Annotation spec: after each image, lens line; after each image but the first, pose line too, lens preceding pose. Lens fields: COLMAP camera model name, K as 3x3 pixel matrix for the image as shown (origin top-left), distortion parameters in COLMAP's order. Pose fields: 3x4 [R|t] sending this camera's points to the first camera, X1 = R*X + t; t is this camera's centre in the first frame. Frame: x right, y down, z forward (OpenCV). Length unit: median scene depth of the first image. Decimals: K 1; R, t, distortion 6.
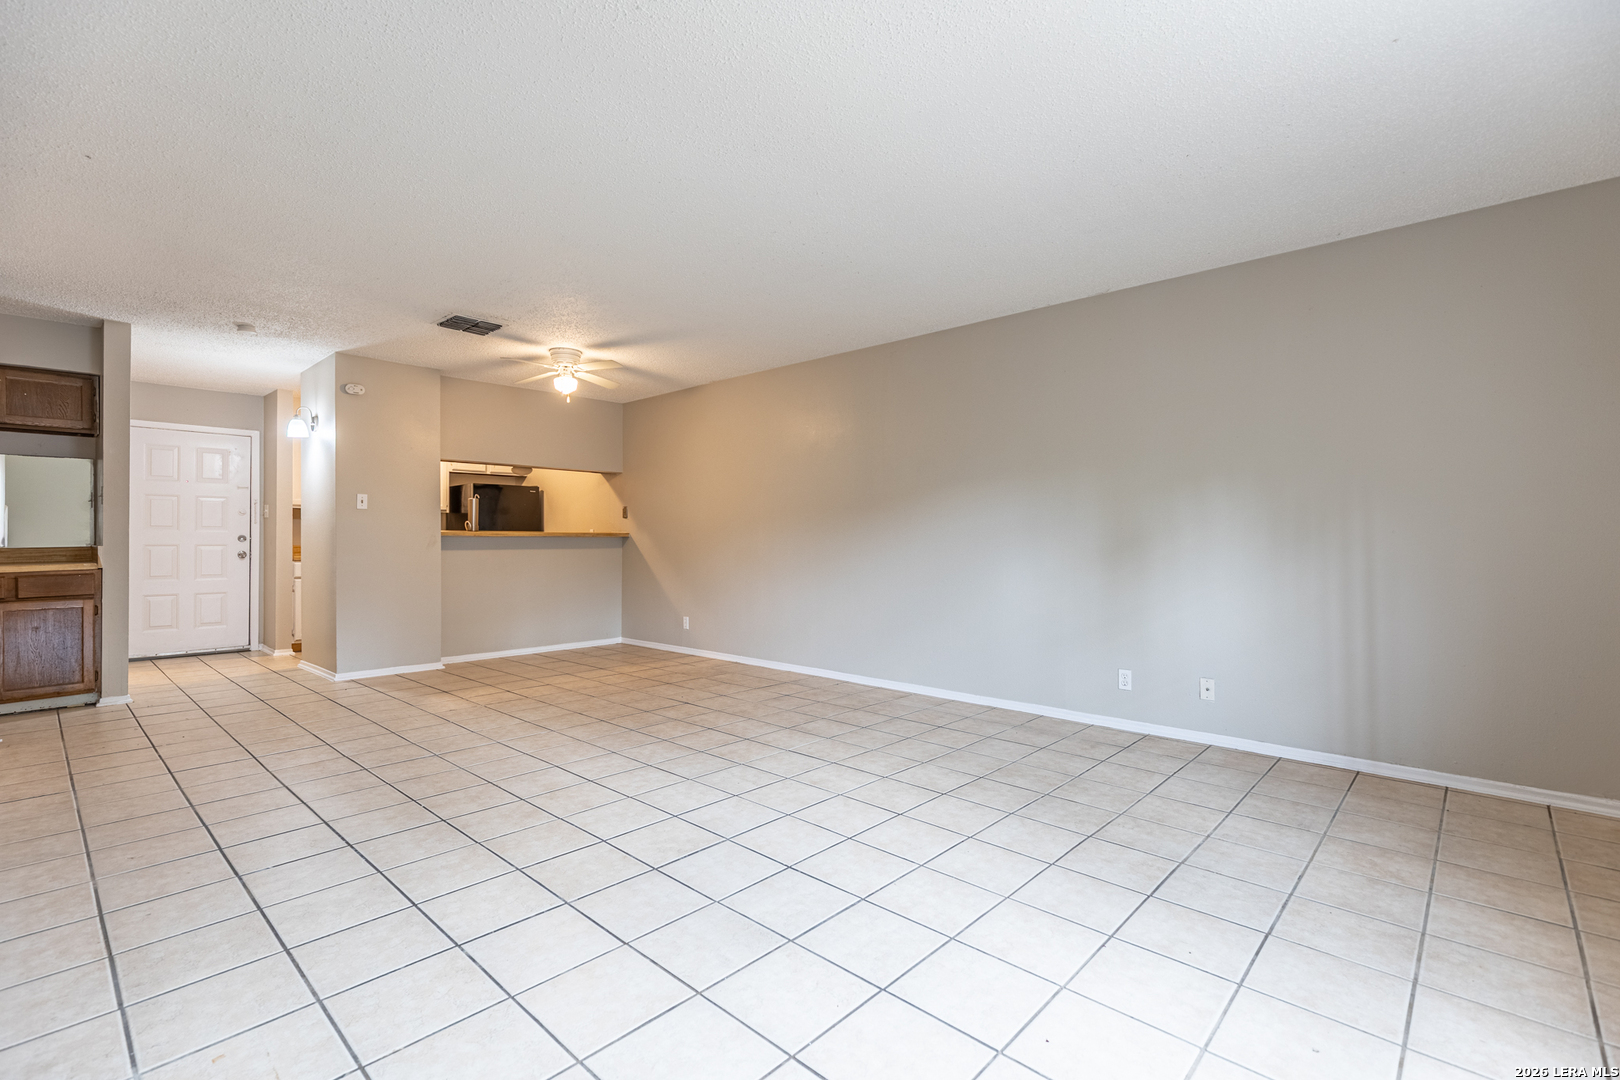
lens RADIAL K [[730.6, 0, 808.7], [0, 730.6, 540.3], [0, 0, 1]] dist [0.005187, -0.002116]
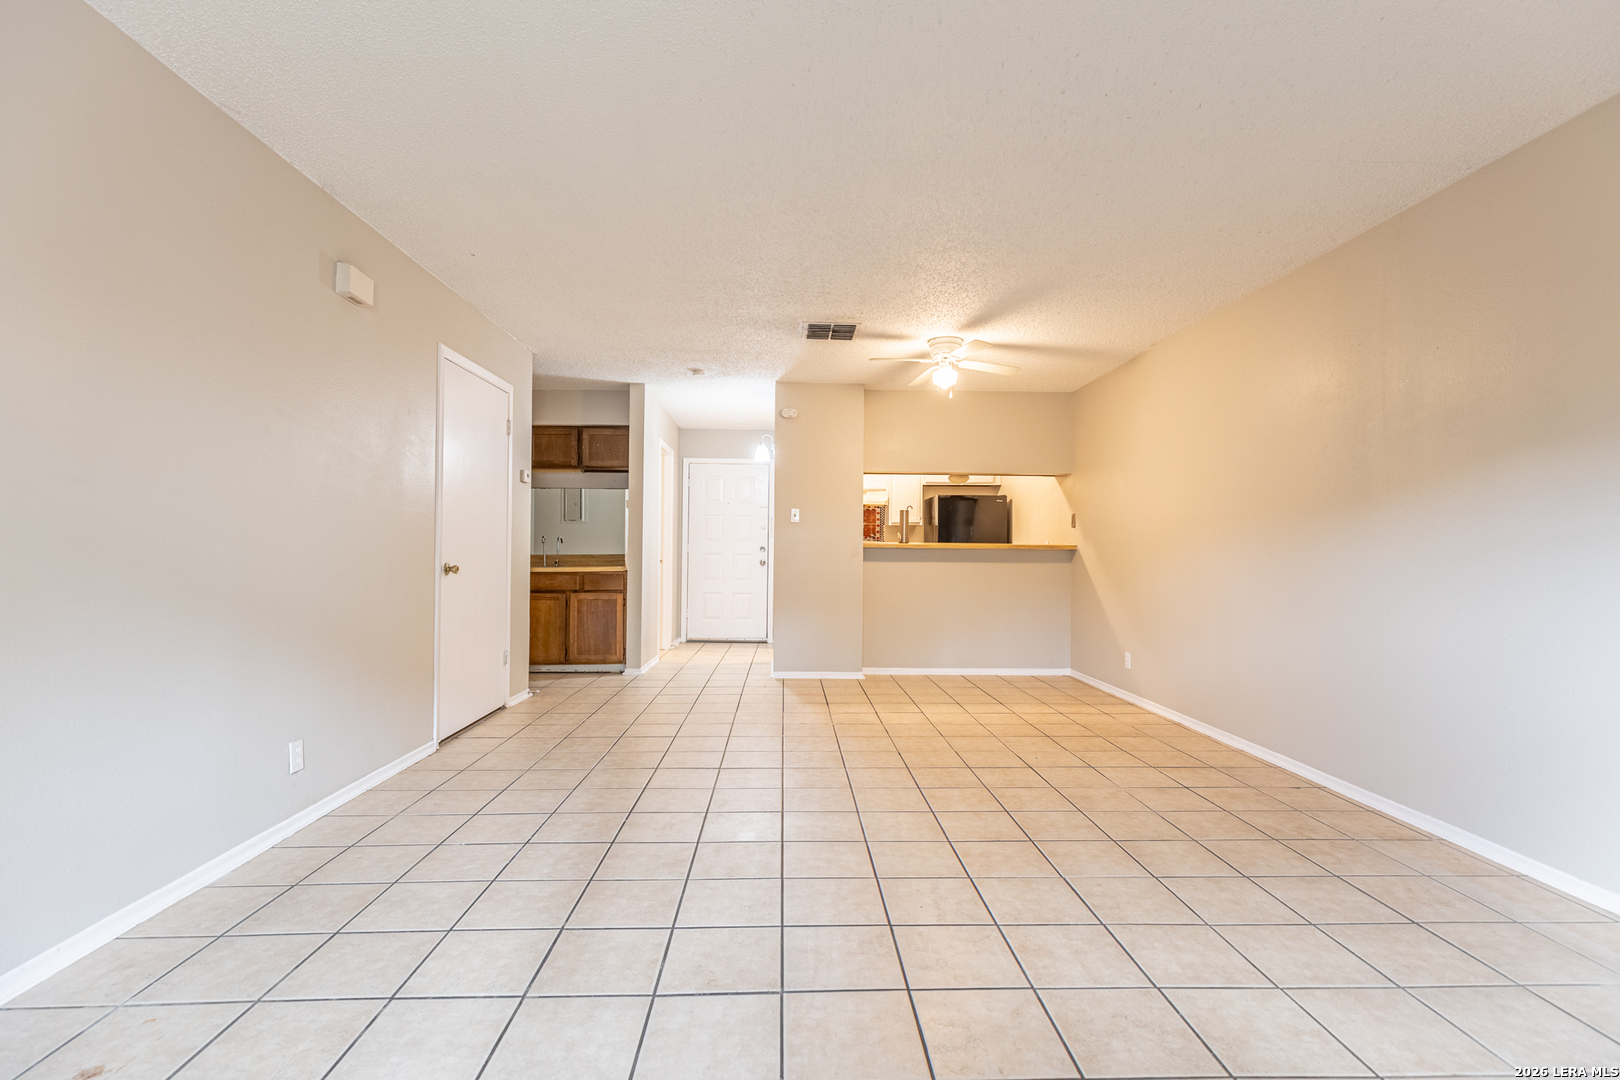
lens RADIAL K [[730.6, 0, 815.6], [0, 730.6, 560.0], [0, 0, 1]] dist [0.005187, -0.002116]
pose [[0.707502, 0.016139, -0.706527, 0.235505], [-0.009361, 0.999866, 0.013465, -0.003065], [0.706649, -0.002913, 0.707558, 0.327932]]
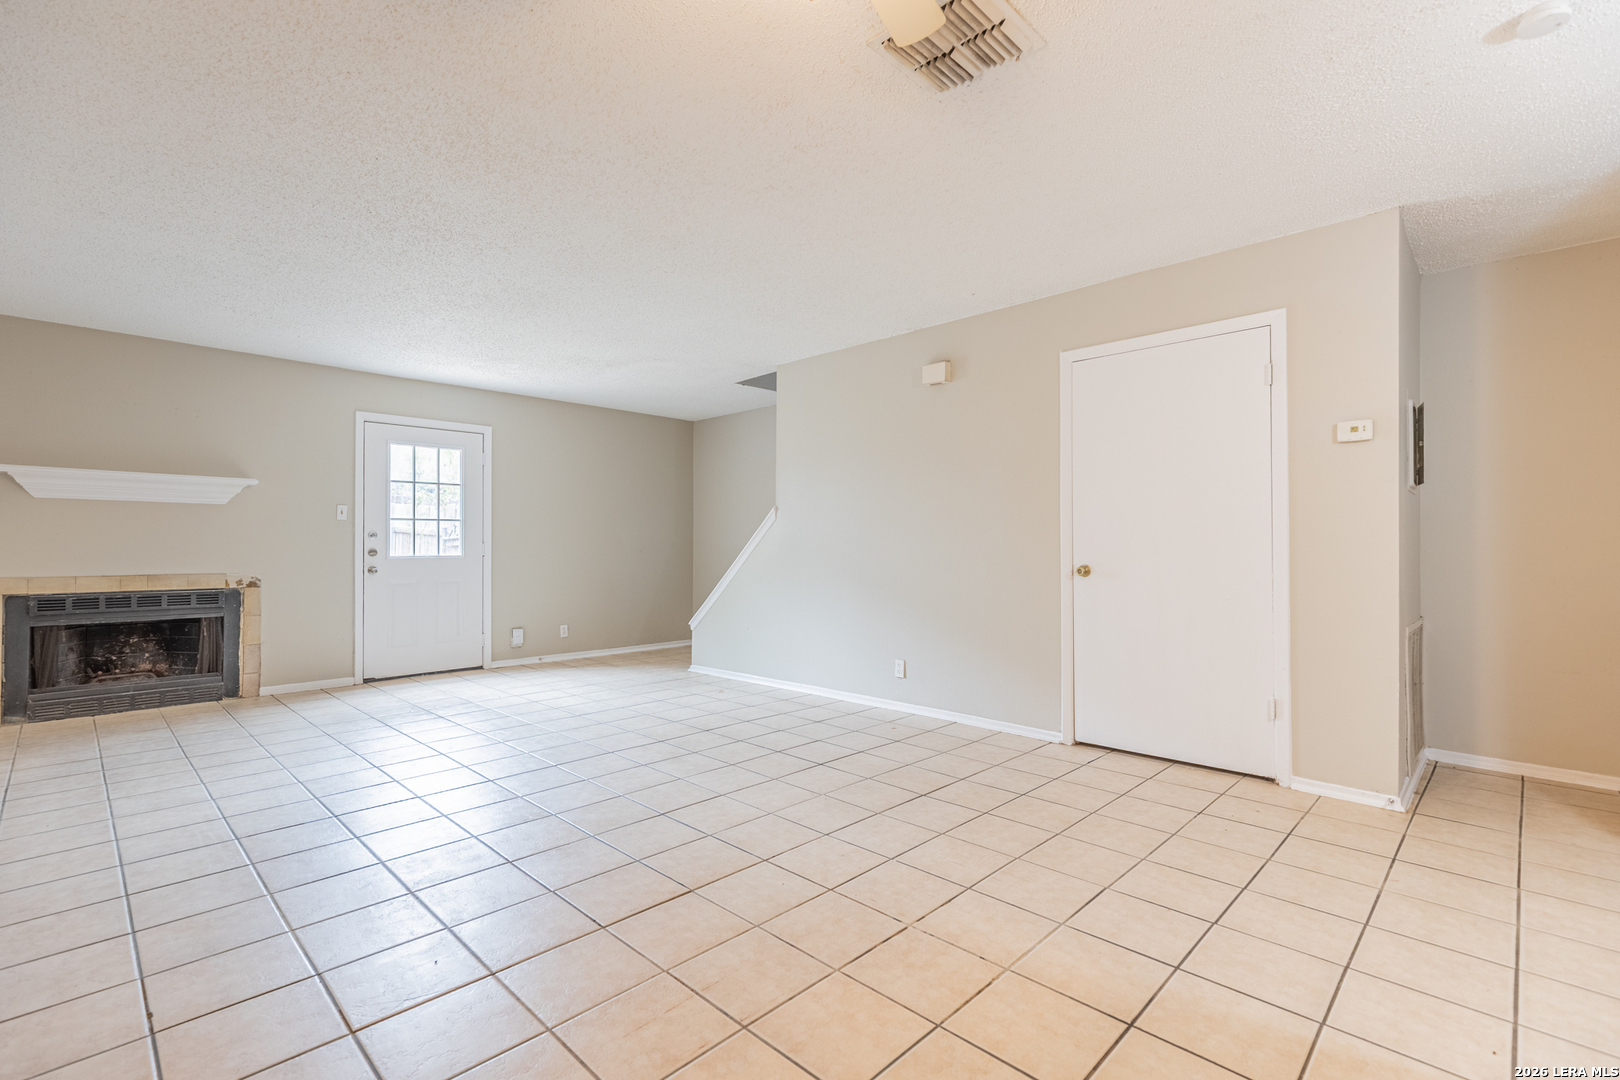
lens RADIAL K [[730.6, 0, 821.6], [0, 730.6, 538.2], [0, 0, 1]] dist [0.005187, -0.002116]
pose [[-0.999692, -0.001715, 0.024748, -0.444801], [-0.001964, 0.999948, -0.010042, -0.006223], [-0.024730, -0.010088, -0.999643, 1.589080]]
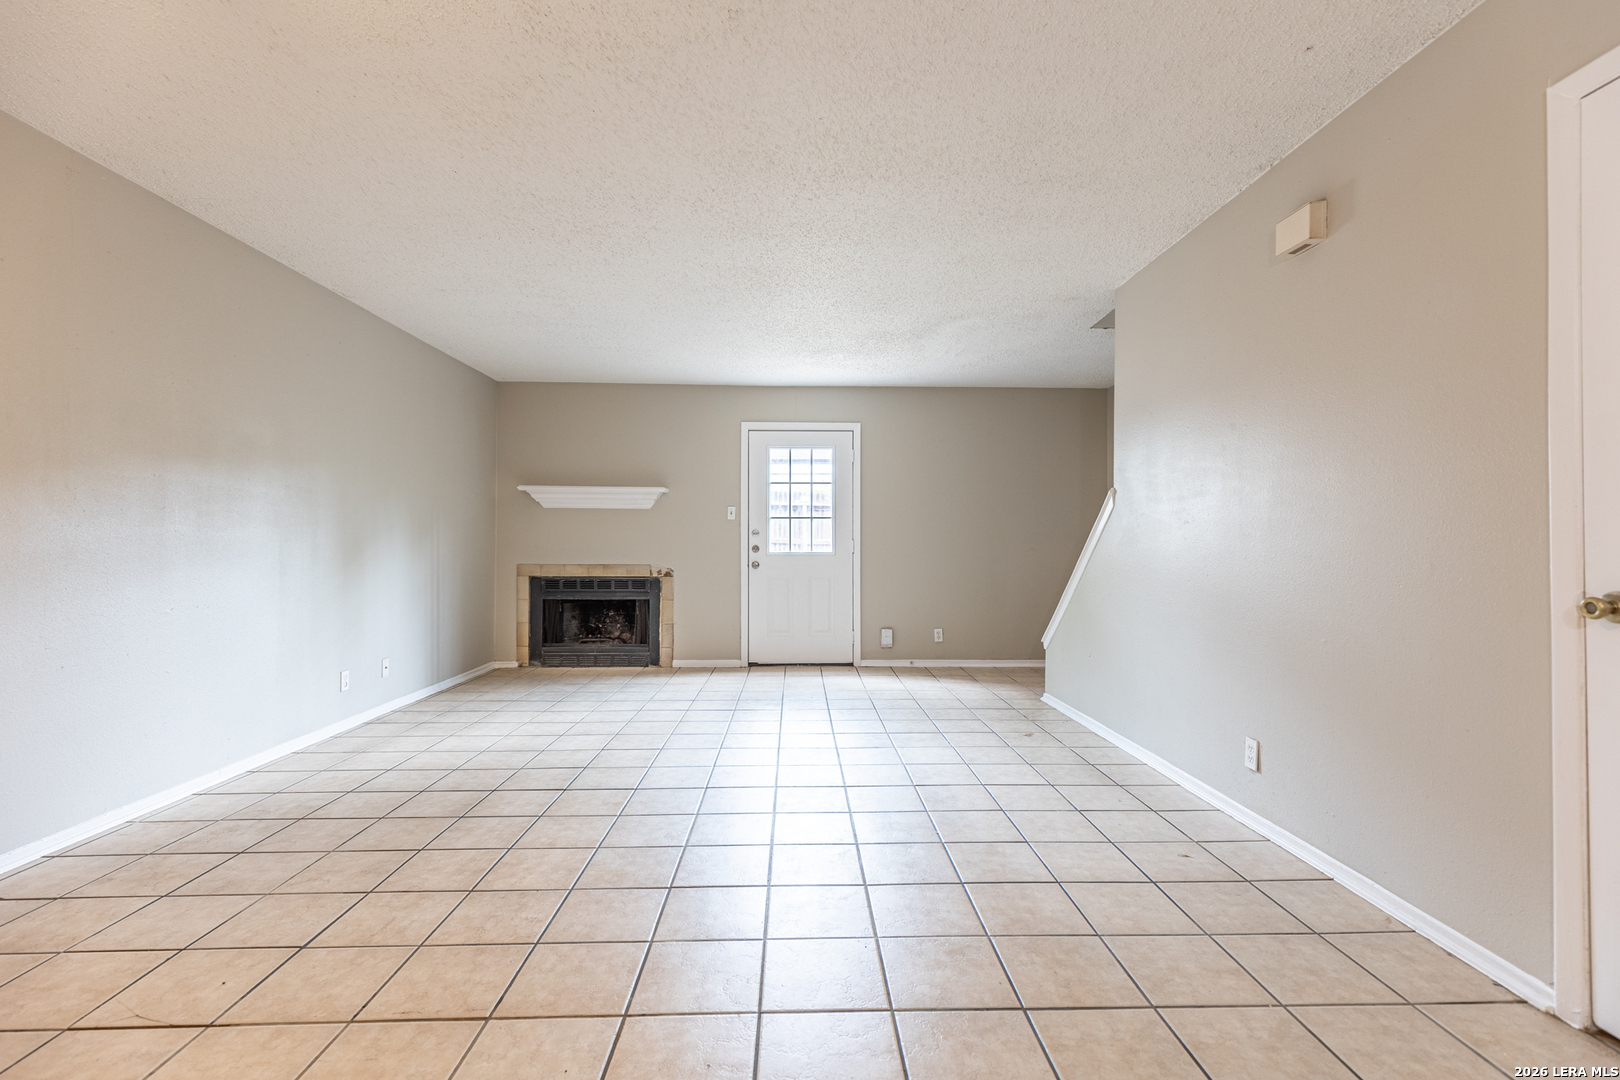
lens RADIAL K [[730.6, 0, 820.7], [0, 730.6, 536.6], [0, 0, 1]] dist [0.005187, -0.002116]
pose [[-0.698193, 0.001940, 0.715907, -0.741538], [-0.003403, 0.999976, -0.006029, -0.007779], [-0.715902, -0.006646, -0.698169, 1.197936]]
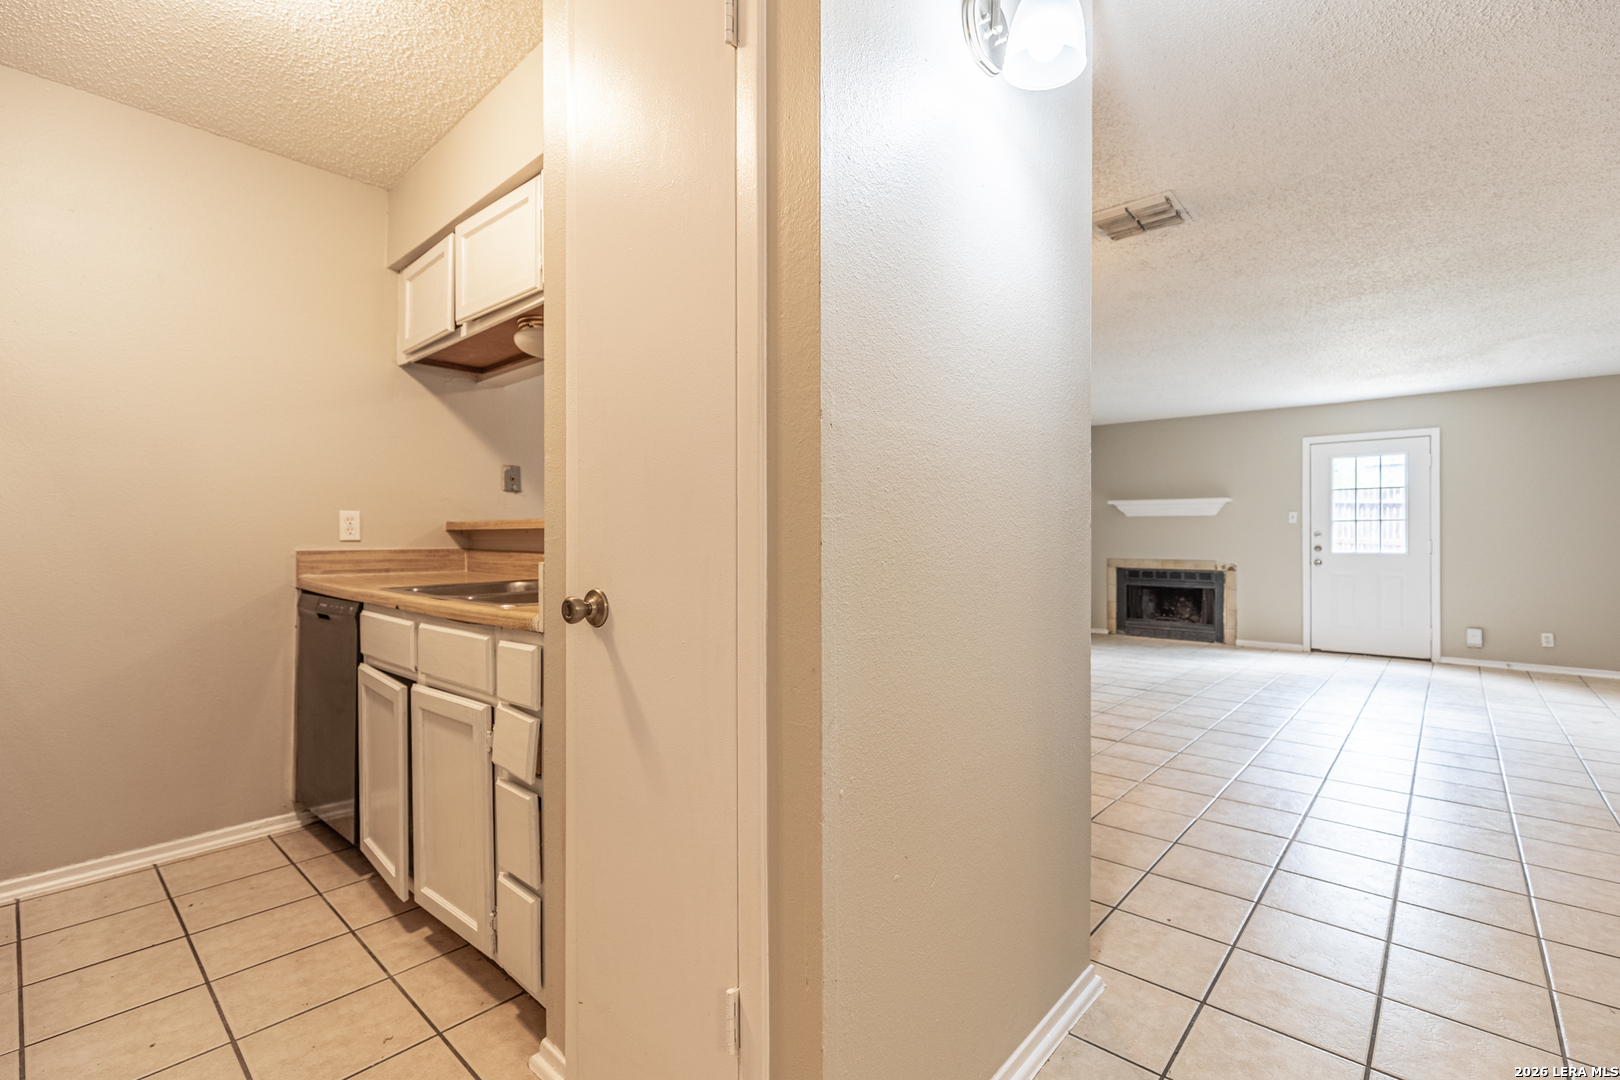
lens RADIAL K [[730.6, 0, 817.1], [0, 730.6, 538.2], [0, 0, 1]] dist [0.005187, -0.002116]
pose [[-0.025155, 0.003587, 0.999677, -1.249808], [-0.005616, 0.999977, -0.003729, -0.002193], [-0.999668, -0.005708, -0.025134, 1.455620]]
